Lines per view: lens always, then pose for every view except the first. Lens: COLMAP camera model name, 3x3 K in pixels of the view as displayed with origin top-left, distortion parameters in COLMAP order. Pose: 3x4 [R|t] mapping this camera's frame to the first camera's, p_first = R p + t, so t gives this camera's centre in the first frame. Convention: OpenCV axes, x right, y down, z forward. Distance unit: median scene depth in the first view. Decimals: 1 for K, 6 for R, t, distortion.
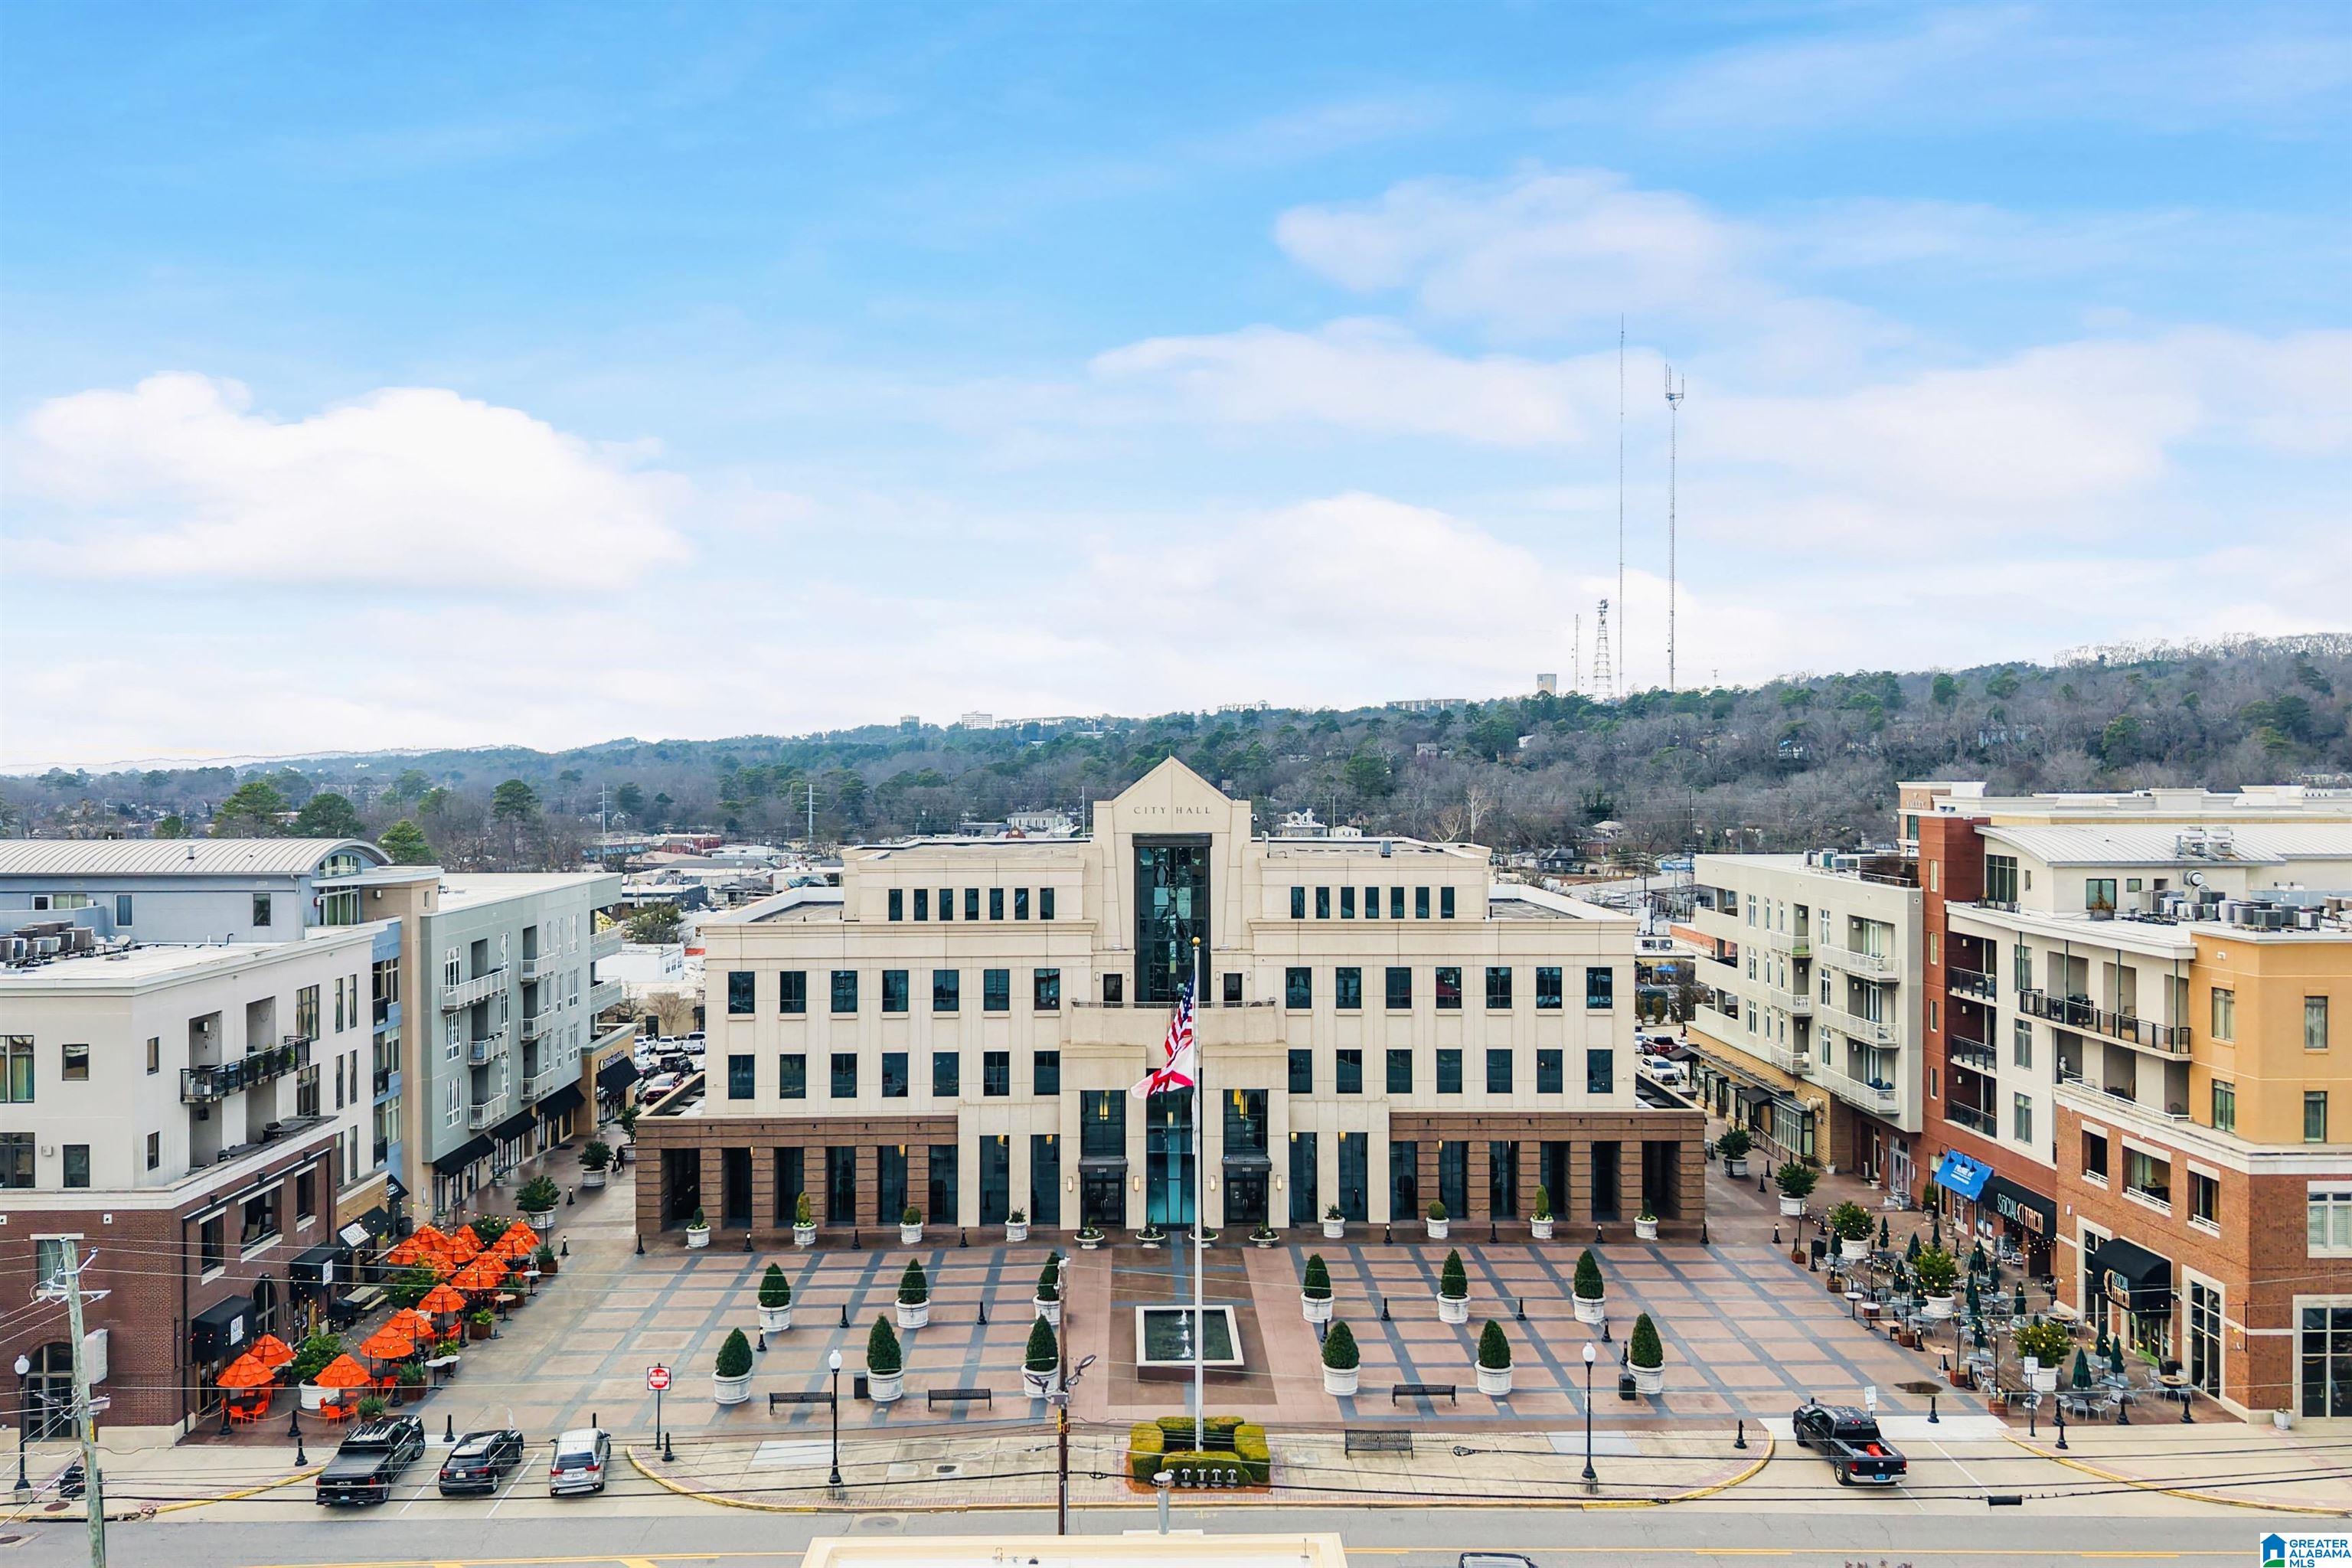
lens RADIAL K [[1762.0, 0, 1176.9], [0, 1762.0, 773.4], [0, 0, 1]] dist [0.006582, 0.000117]
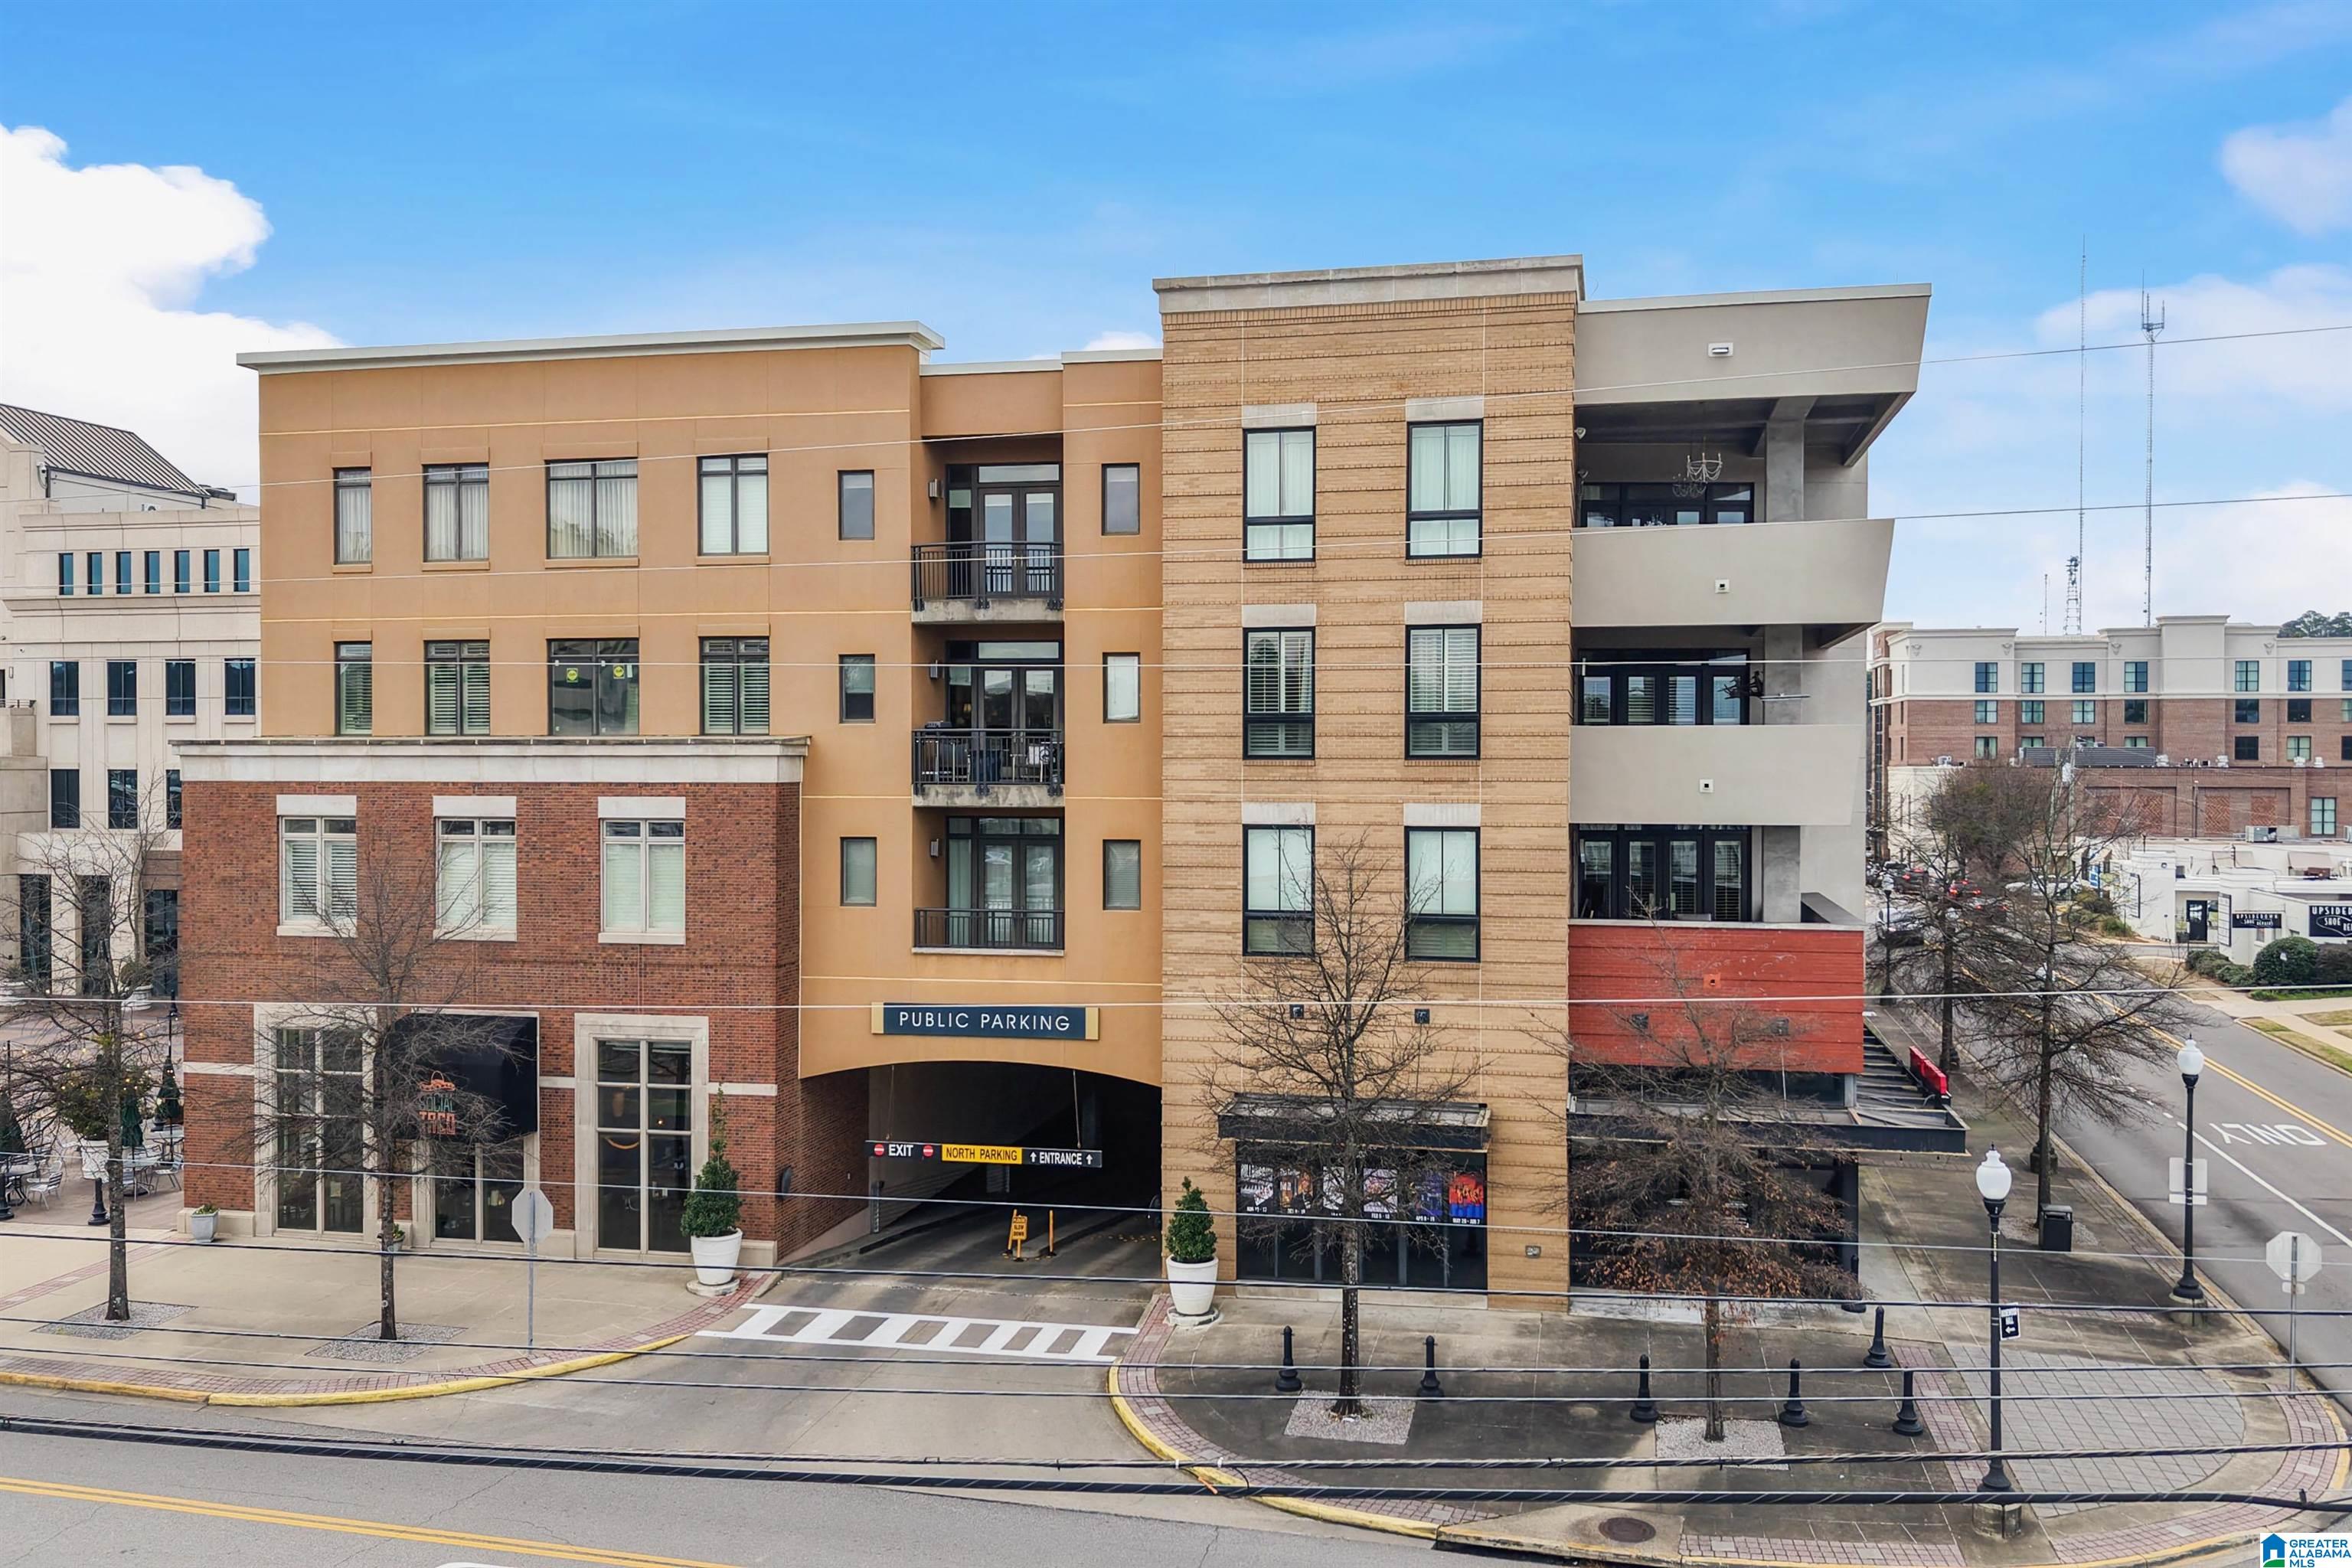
lens RADIAL K [[1705.4, 0, 1302.7], [0, 1705.4, 761.2], [0, 0, 1]] dist [0.070909, -0.090434]
pose [[0.977400, -0.005967, -0.211313, 0.761682], [0.006960, 0.999968, 0.003957, 0.156012], [0.211283, -0.005338, 0.977410, 0.384526]]
